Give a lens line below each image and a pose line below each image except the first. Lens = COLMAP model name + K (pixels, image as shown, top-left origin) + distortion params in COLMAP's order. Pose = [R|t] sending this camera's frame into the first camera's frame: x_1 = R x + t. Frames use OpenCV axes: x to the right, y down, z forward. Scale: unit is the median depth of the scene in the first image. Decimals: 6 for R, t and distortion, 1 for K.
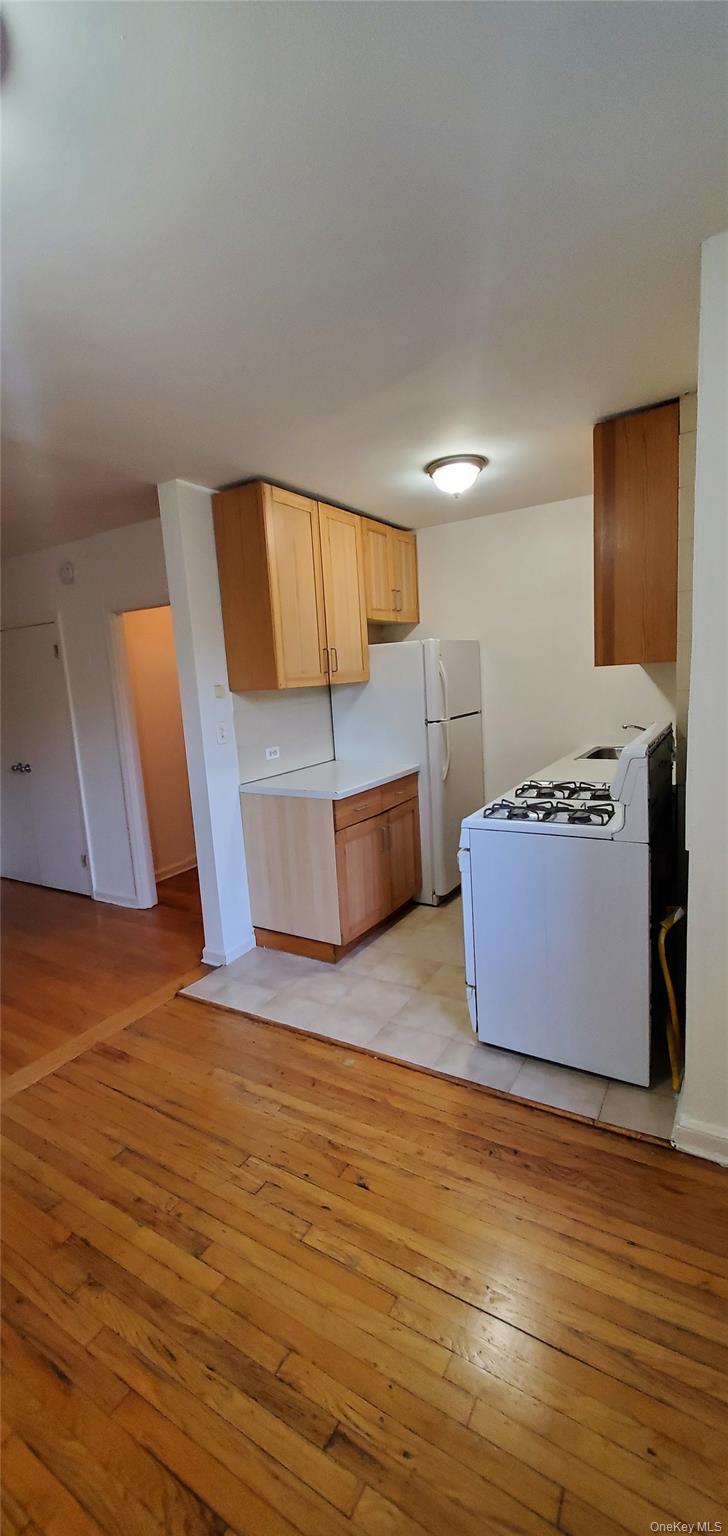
lens RADIAL K [[614.7, 0, 352.7], [0, 614.7, 767.2], [0, 0, 1]] dist [0.010491, 0.000468]
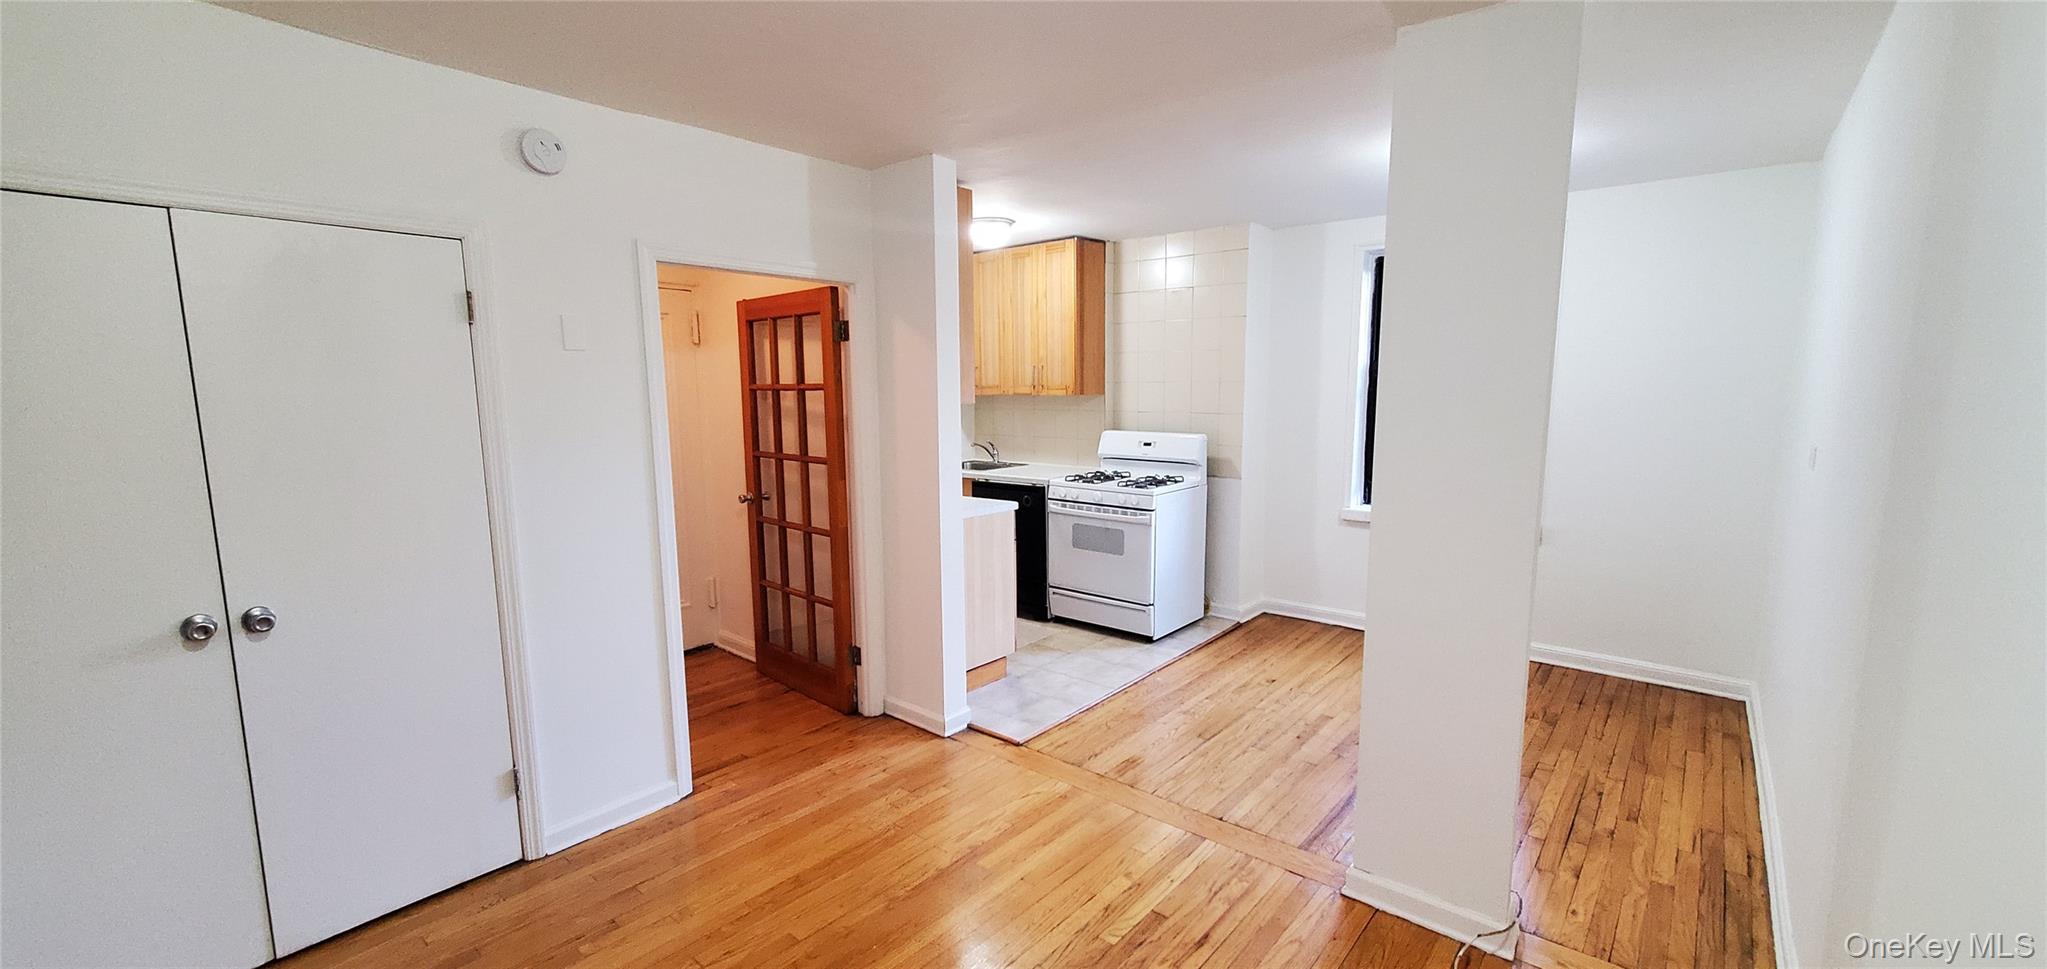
lens RADIAL K [[819.2, 0, 1027.9], [0, 819.2, 491.7], [0, 0, 1]] dist [0.010491, 0.000468]
pose [[0.130160, -0.068898, 0.989096, -1.670467], [0.149141, 0.987593, 0.049168, -0.051204], [-0.980212, 0.141115, 0.138821, 0.917022]]
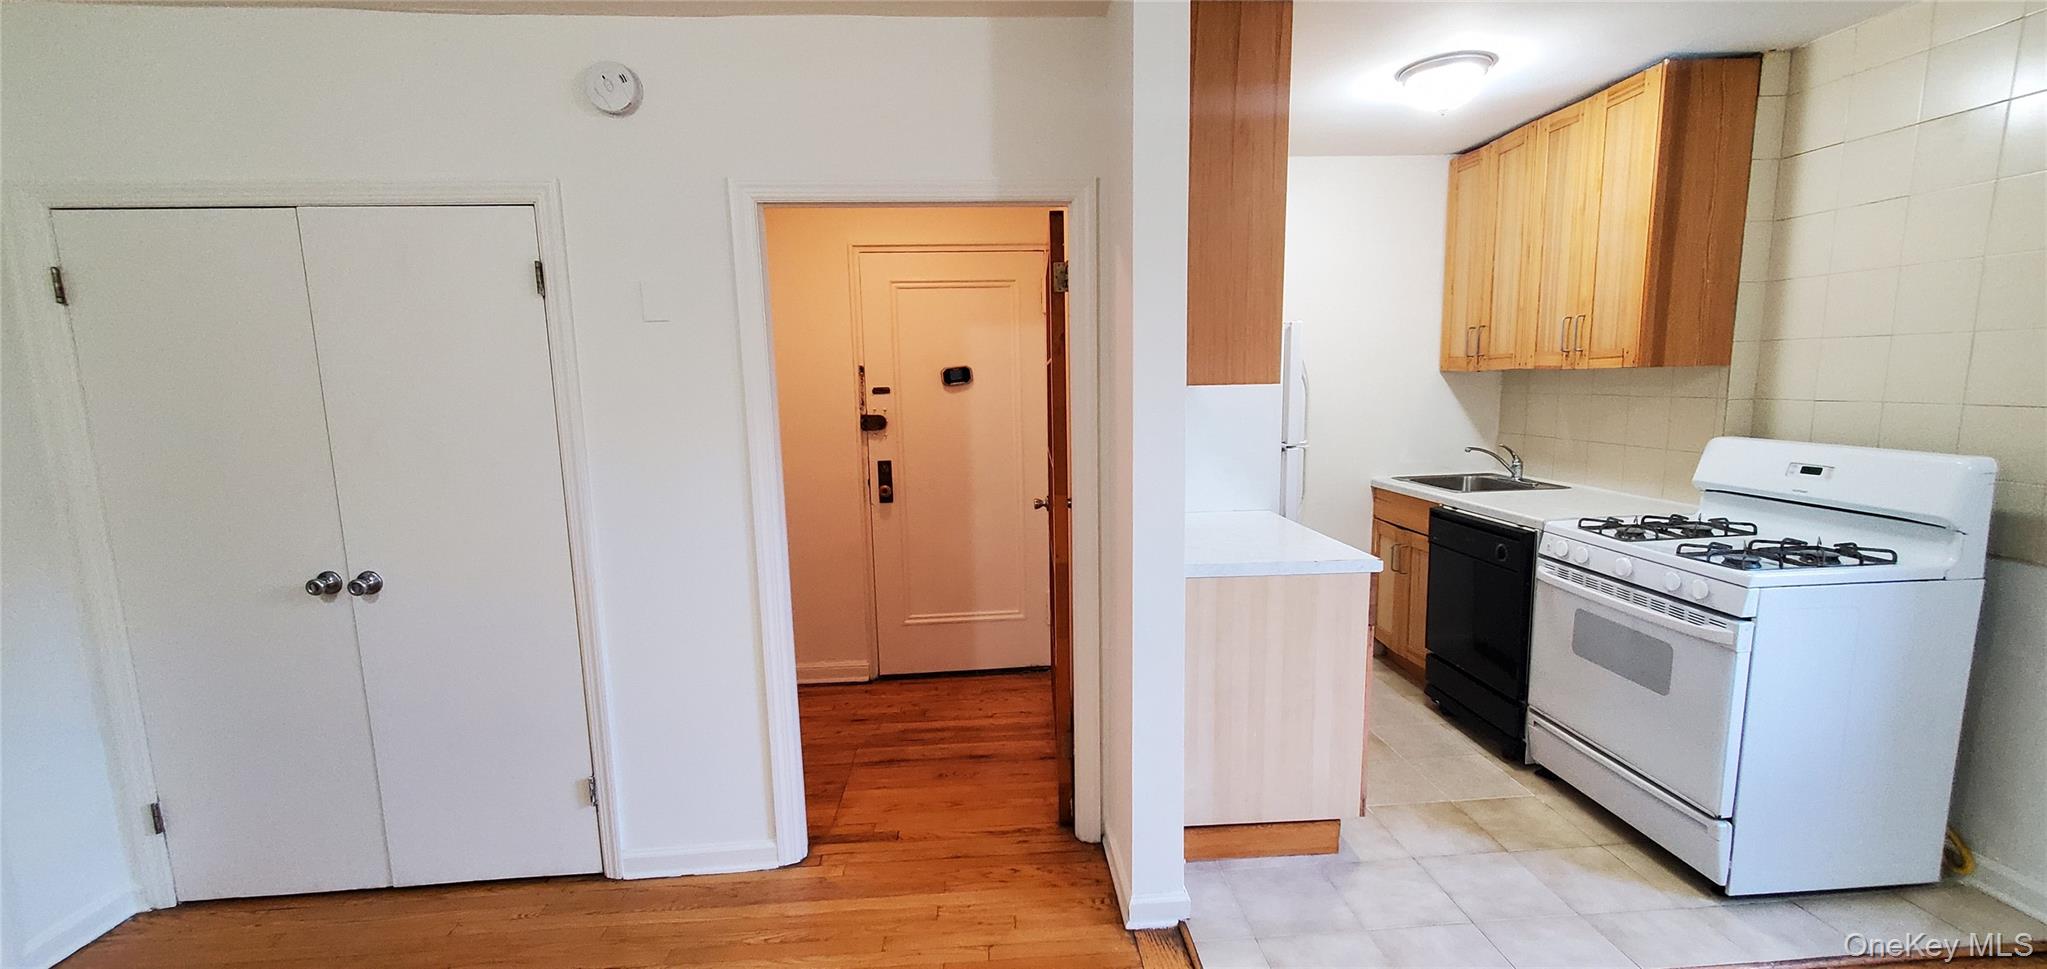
lens RADIAL K [[819.2, 0, 1027.9], [0, 819.2, 491.7], [0, 0, 1]] dist [0.010491, 0.000468]
pose [[0.806344, -0.038073, 0.590220, -0.900619], [0.061537, 0.997910, -0.019699, -0.035020], [-0.588236, 0.052204, 0.807002, 0.650440]]
